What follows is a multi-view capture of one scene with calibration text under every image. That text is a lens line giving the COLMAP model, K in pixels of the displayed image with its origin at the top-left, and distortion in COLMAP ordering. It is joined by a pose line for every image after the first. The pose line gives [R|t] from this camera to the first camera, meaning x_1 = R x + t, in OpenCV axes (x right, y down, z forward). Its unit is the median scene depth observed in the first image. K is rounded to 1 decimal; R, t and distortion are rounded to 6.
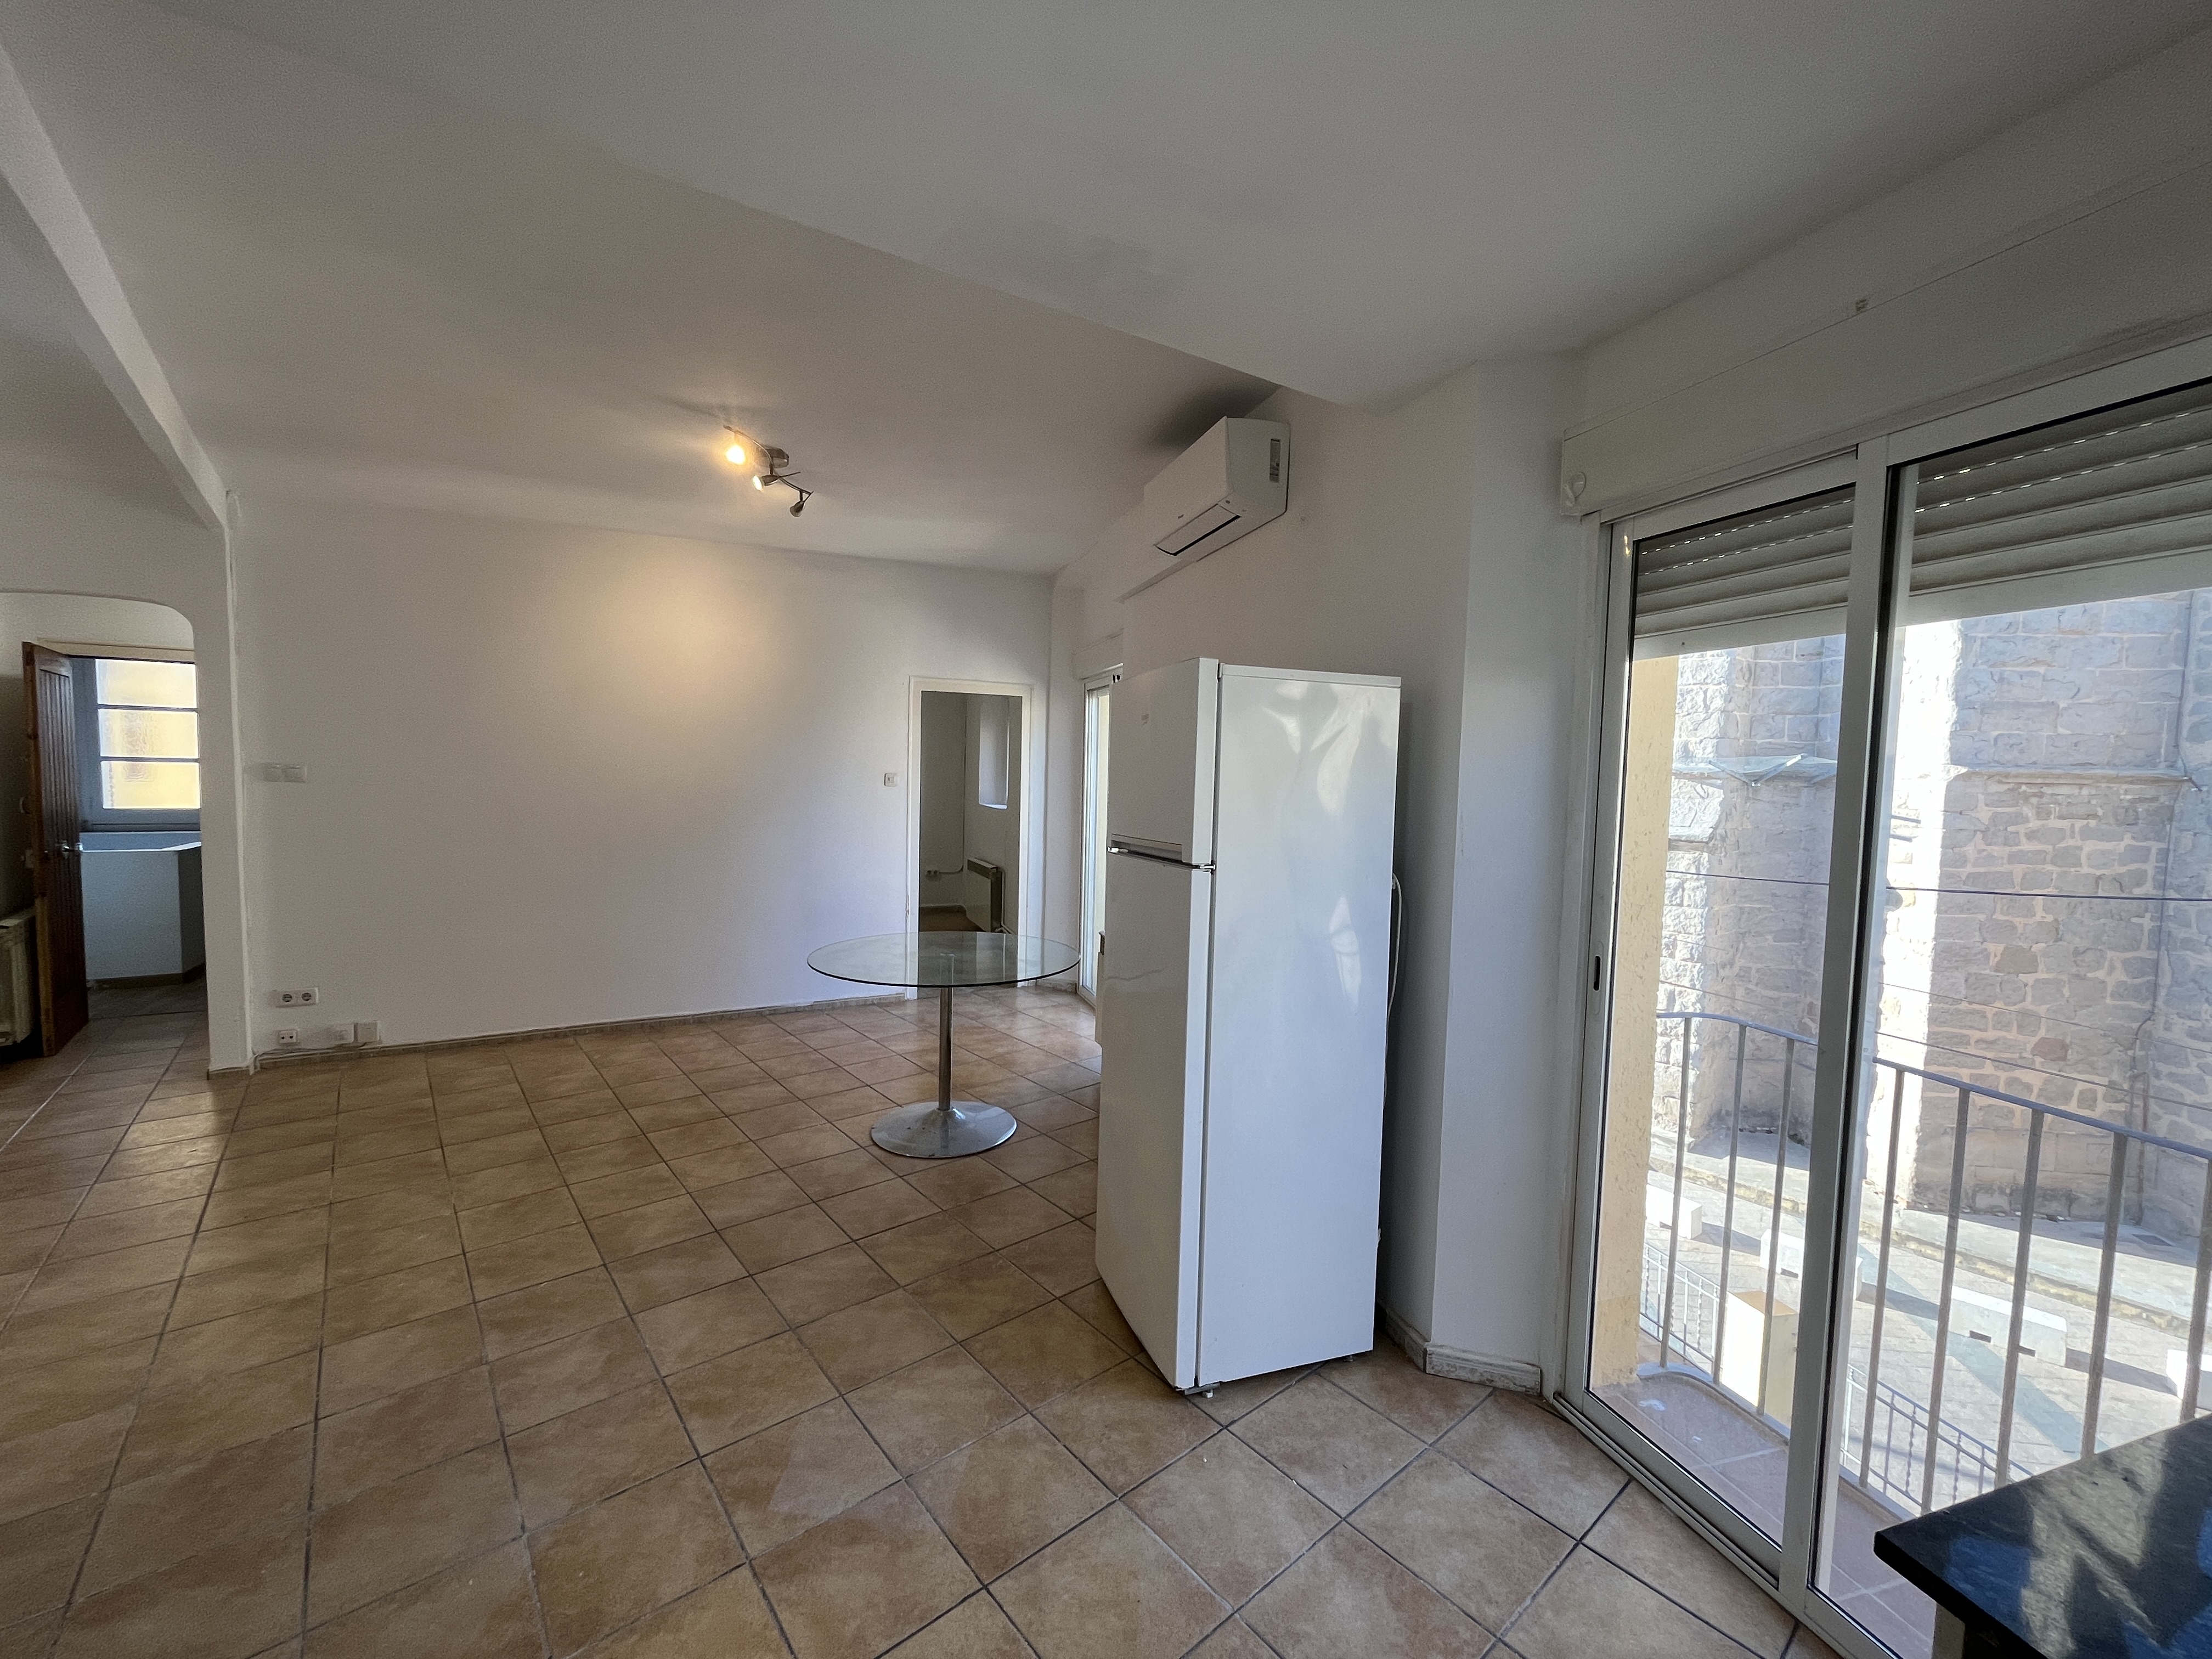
lens RADIAL K [[897.2, 0, 1102.8], [0, 897.2, 828.0], [0, 0, 1]] dist [-0.003457, 0.000354]
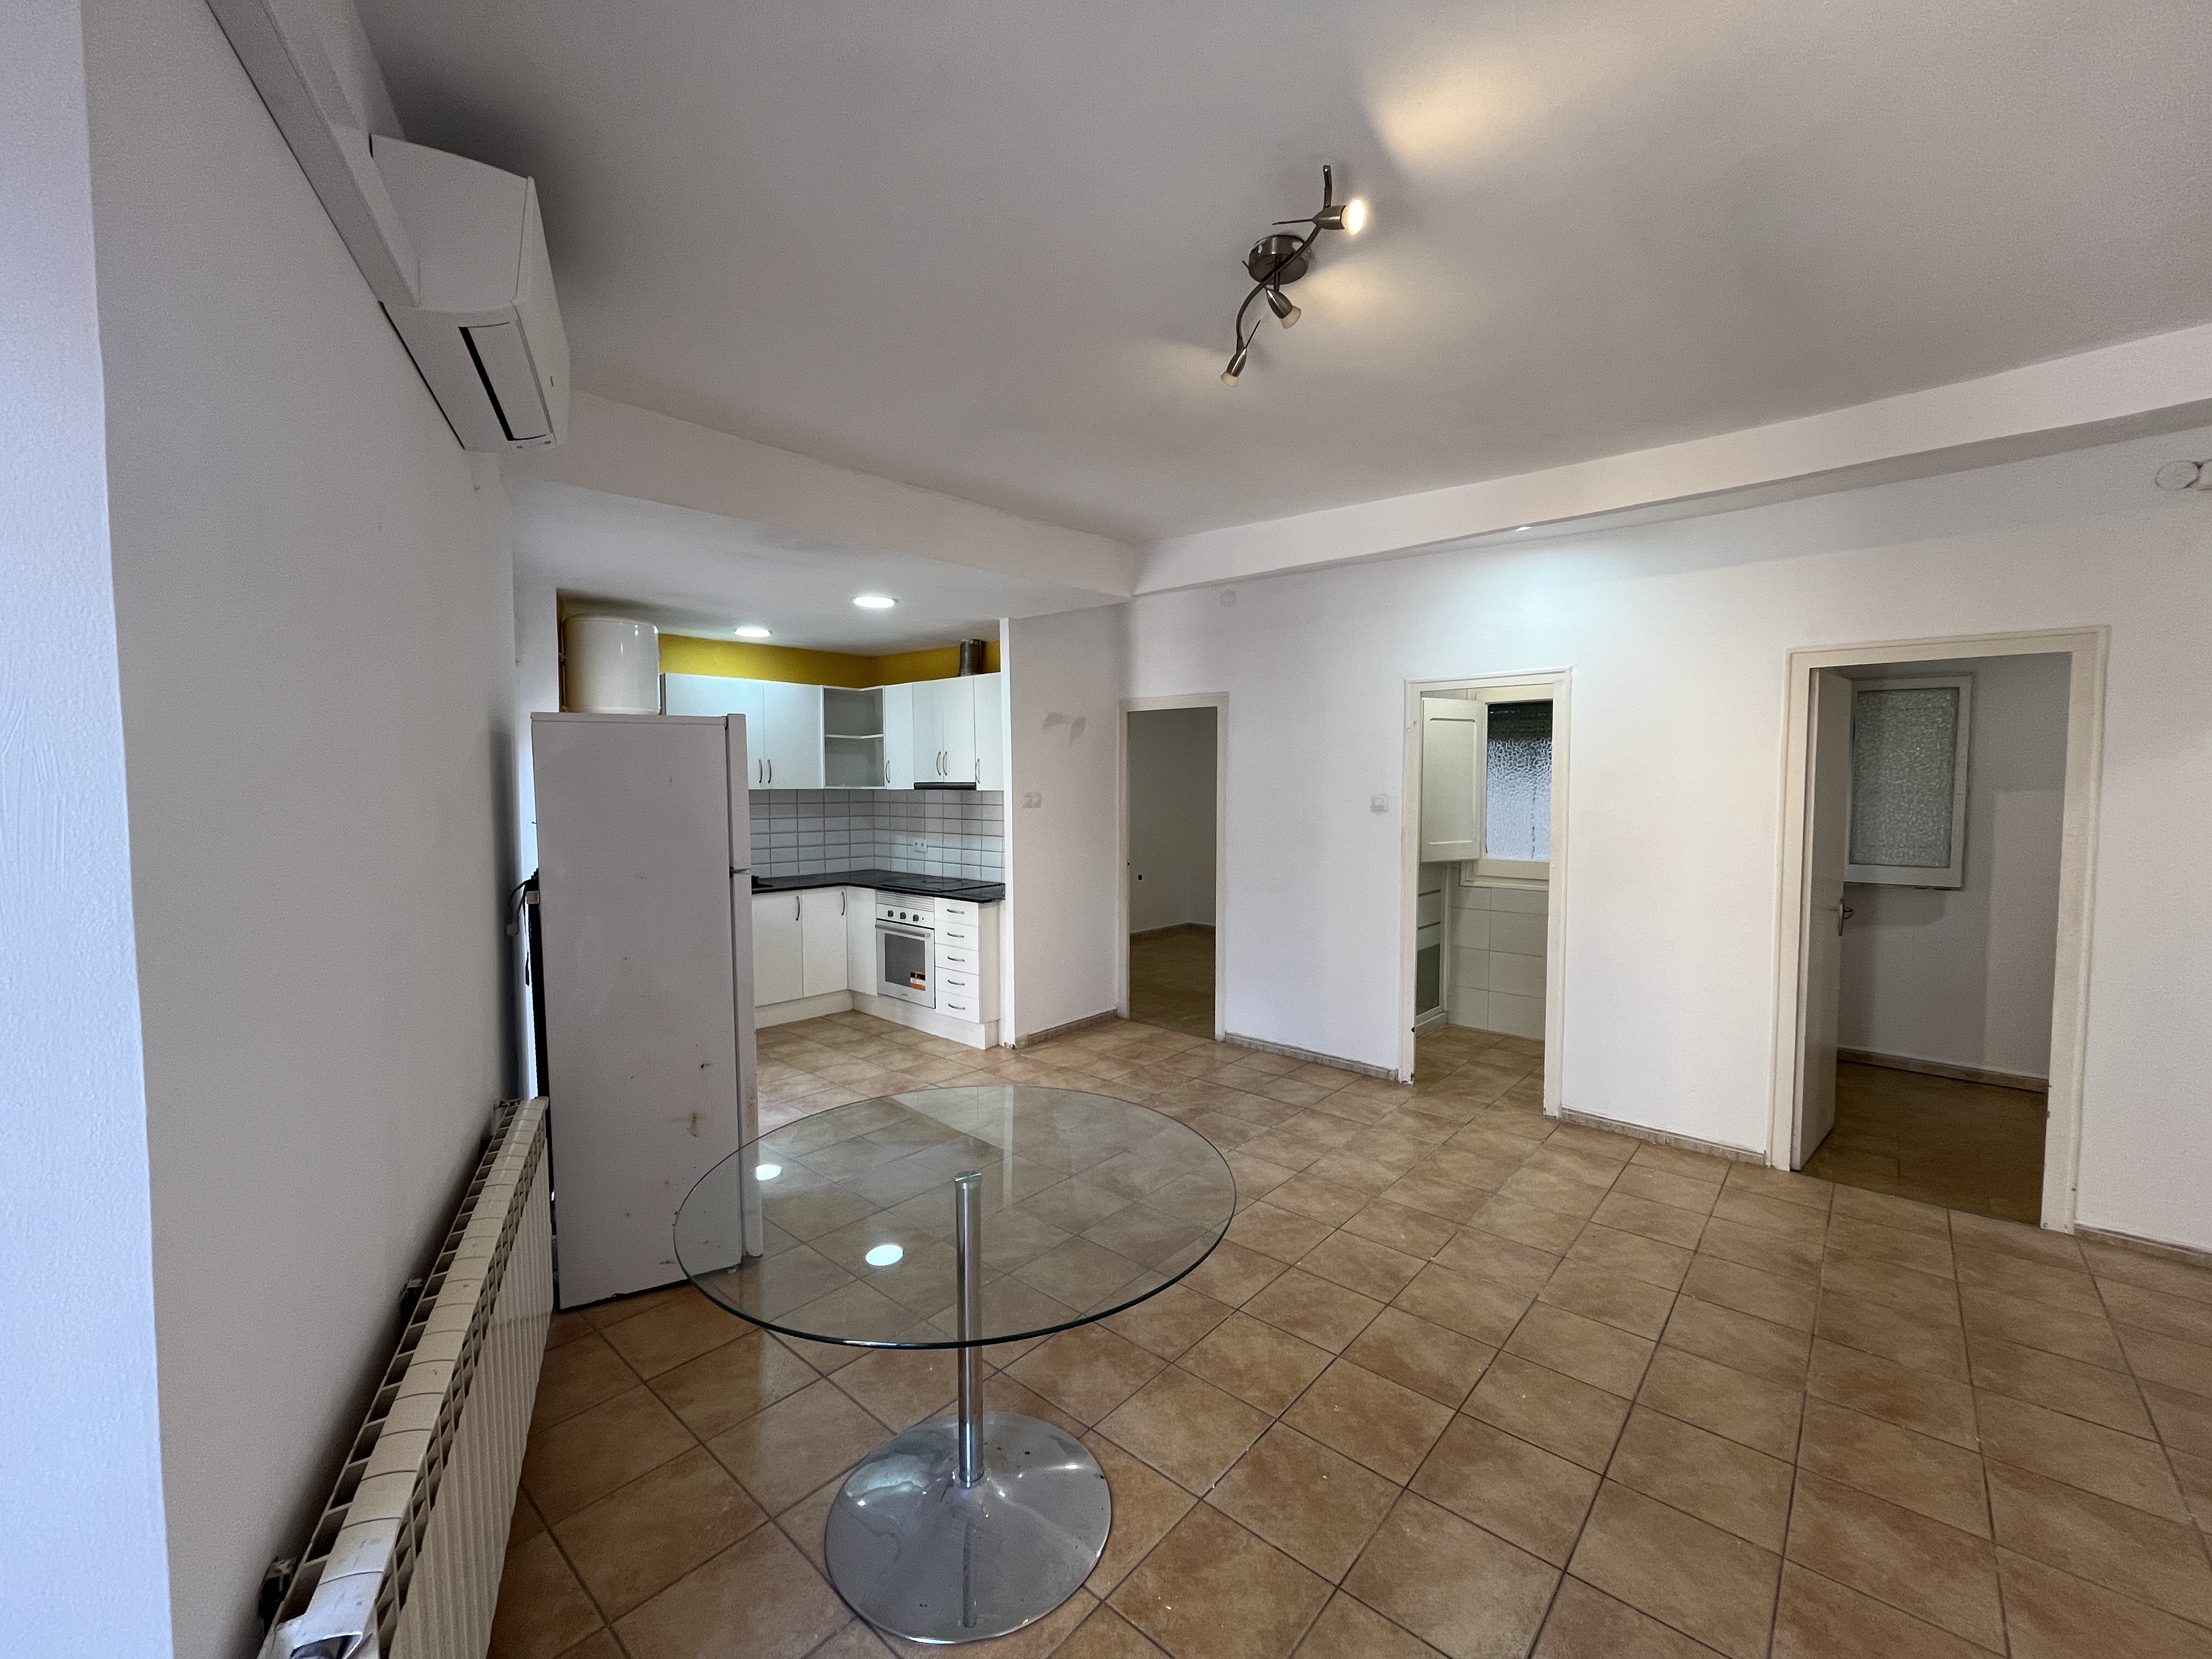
lens RADIAL K [[897.2, 0, 1109.4], [0, 897.2, 833.1], [0, 0, 1]] dist [-0.003457, 0.000354]
pose [[-0.985735, -0.014024, -0.167719, -0.215404], [-0.033652, 0.992822, 0.114768, -0.141483], [0.164905, 0.118775, -0.979132, 1.921513]]
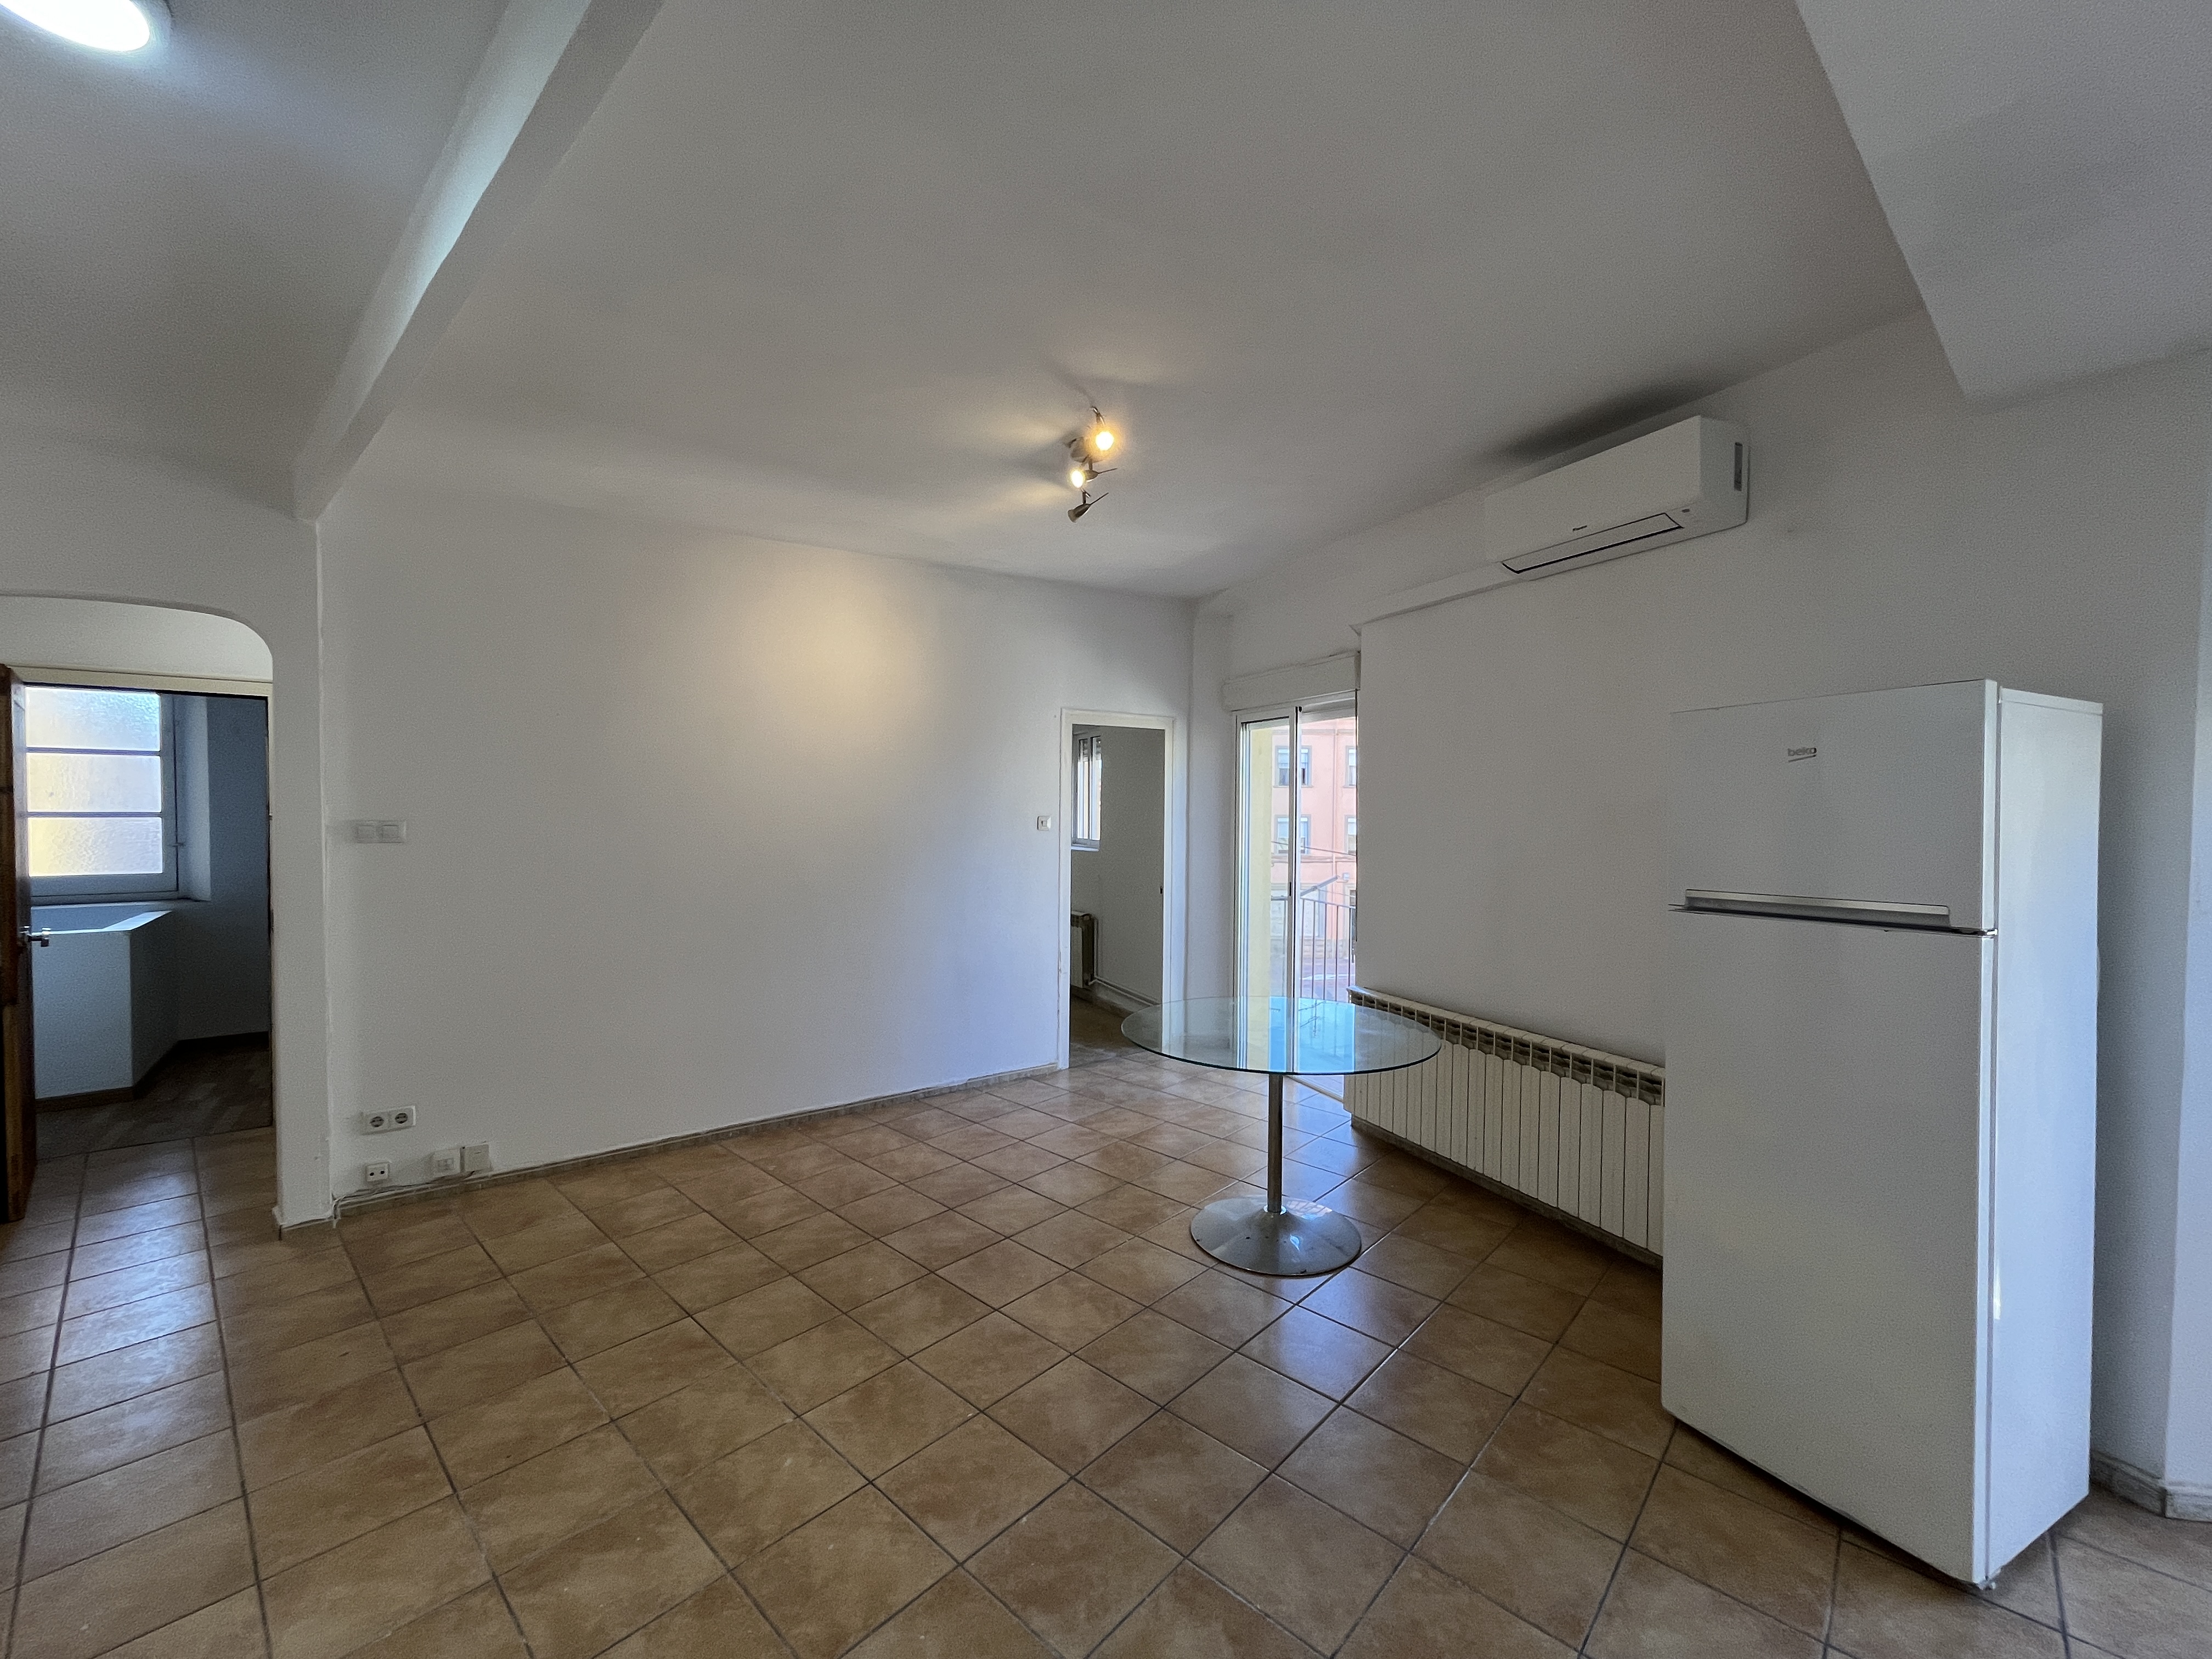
lens RADIAL K [[897.2, 0, 1104.9], [0, 897.2, 828.3], [0, 0, 1]] dist [-0.003457, 0.000354]
pose [[0.991119, -0.020255, 0.131424, -0.579627], [0.025020, 0.999084, -0.034706, -0.032206], [-0.130601, 0.037686, 0.990718, 0.211465]]
